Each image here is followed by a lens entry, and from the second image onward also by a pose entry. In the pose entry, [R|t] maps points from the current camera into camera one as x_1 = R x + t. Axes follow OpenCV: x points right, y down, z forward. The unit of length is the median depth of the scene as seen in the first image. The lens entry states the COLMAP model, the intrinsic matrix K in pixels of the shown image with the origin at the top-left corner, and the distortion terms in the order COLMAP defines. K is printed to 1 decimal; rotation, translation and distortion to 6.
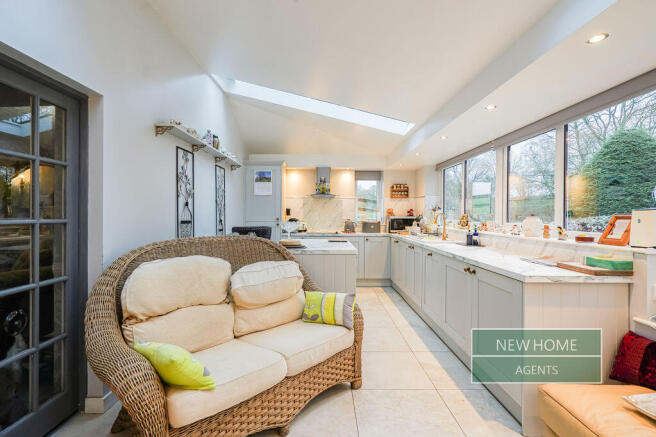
lens RADIAL K [[311.6, 0, 332.8], [0, 311.6, 219.8], [0, 0, 1]] dist [-0.012312, 0.002470]
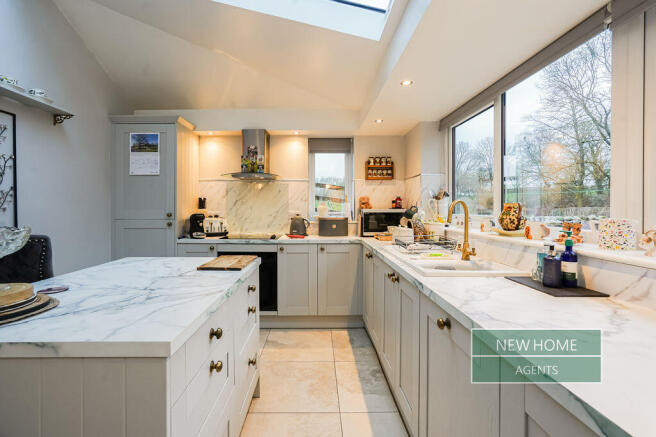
lens RADIAL K [[311.6, 0, 321.1], [0, 311.6, 214.2], [0, 0, 1]] dist [-0.012312, 0.002470]
pose [[0.999917, -0.007177, -0.010739, 0.106716], [0.007223, 0.999965, 0.004232, -0.004035], [0.010708, -0.004309, 0.999933, 0.384933]]
